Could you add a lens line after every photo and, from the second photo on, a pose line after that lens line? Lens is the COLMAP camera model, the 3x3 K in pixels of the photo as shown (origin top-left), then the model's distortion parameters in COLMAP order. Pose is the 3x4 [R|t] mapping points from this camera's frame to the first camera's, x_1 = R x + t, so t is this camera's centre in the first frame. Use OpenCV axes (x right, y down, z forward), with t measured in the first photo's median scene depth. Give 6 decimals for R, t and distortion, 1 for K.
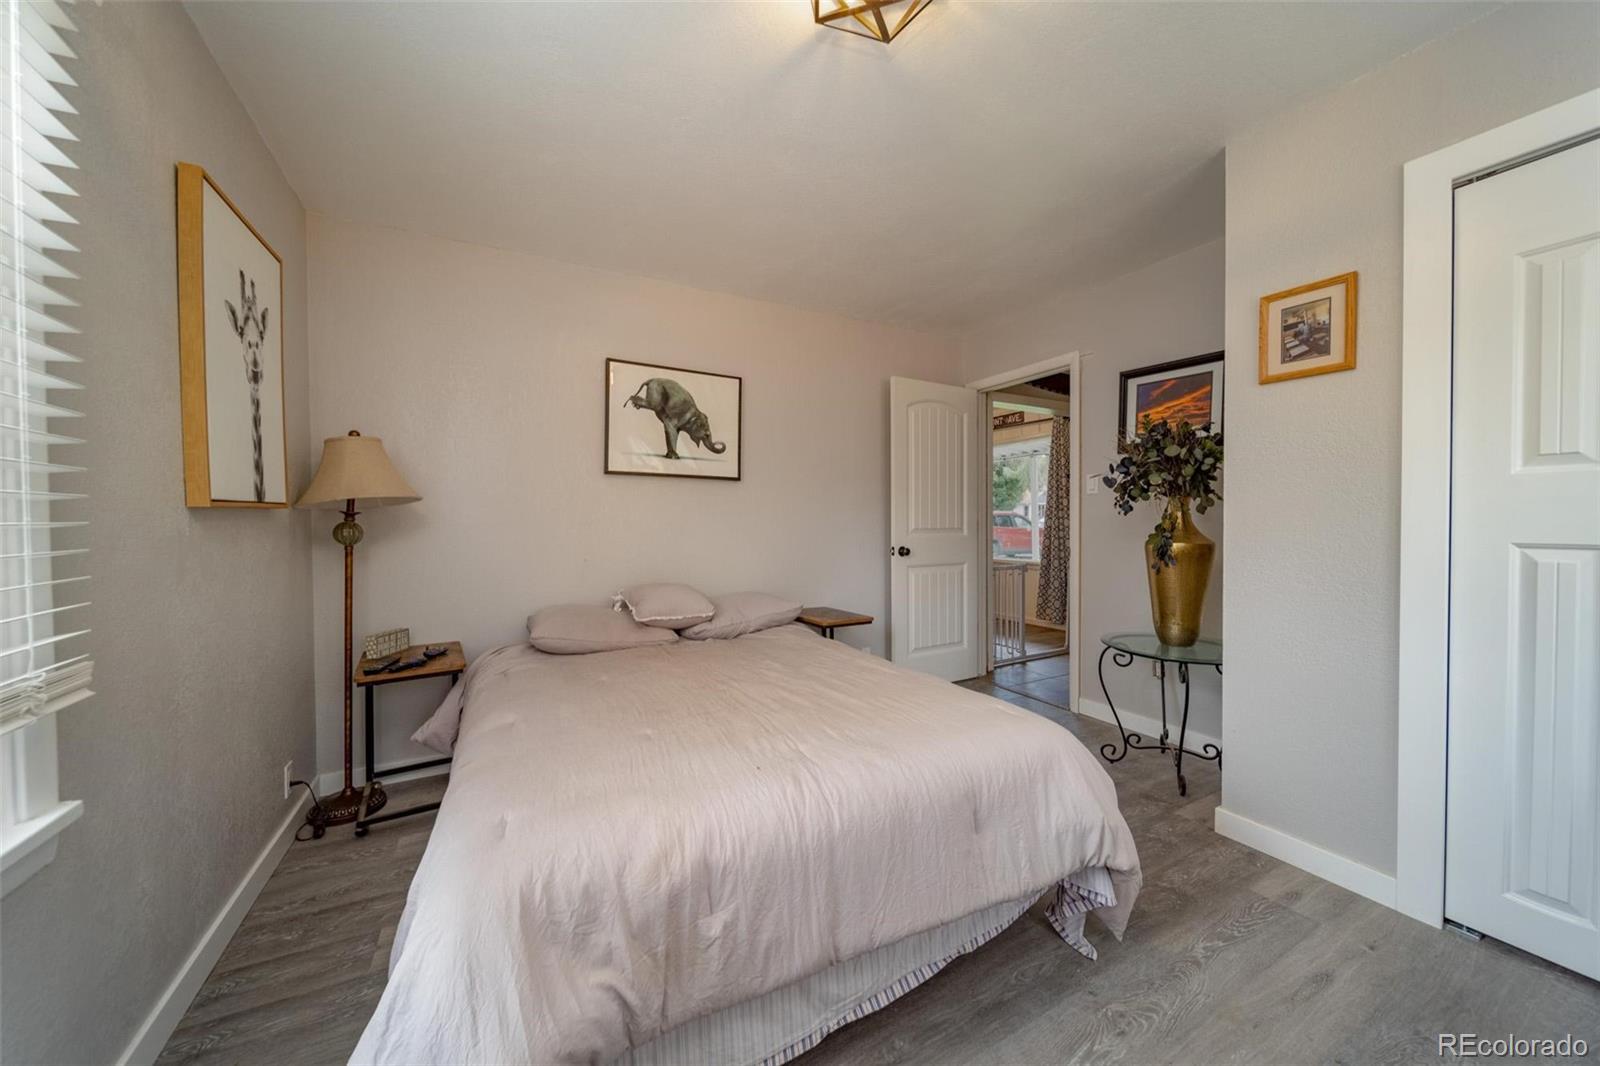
lens RADIAL K [[566.0, 0, 809.6], [0, 566.0, 531.0], [0, 0, 1]] dist [0.003733, -0.003299]
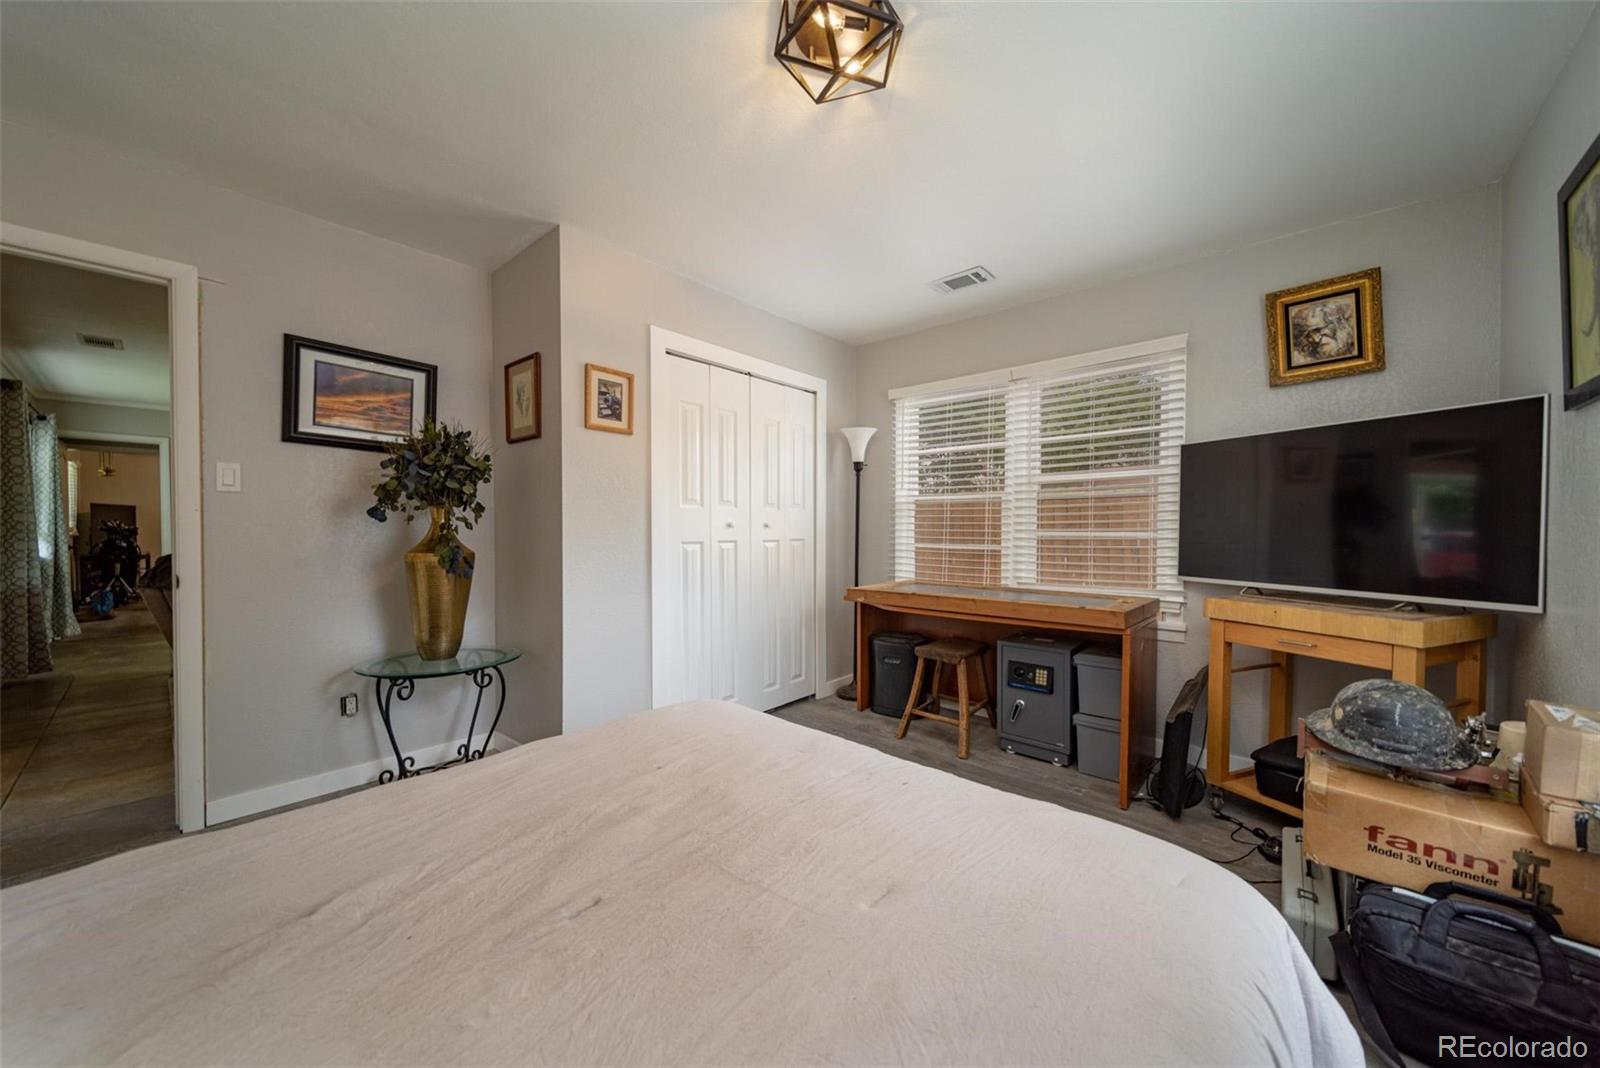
lens RADIAL K [[566.0, 0, 802.8], [0, 566.0, 537.5], [0, 0, 1]] dist [0.003733, -0.003299]
pose [[-0.340951, -0.012889, 0.939993, -0.676983], [0.017061, 0.999656, 0.019895, -0.021862], [-0.939926, 0.022821, -0.340614, 1.058812]]
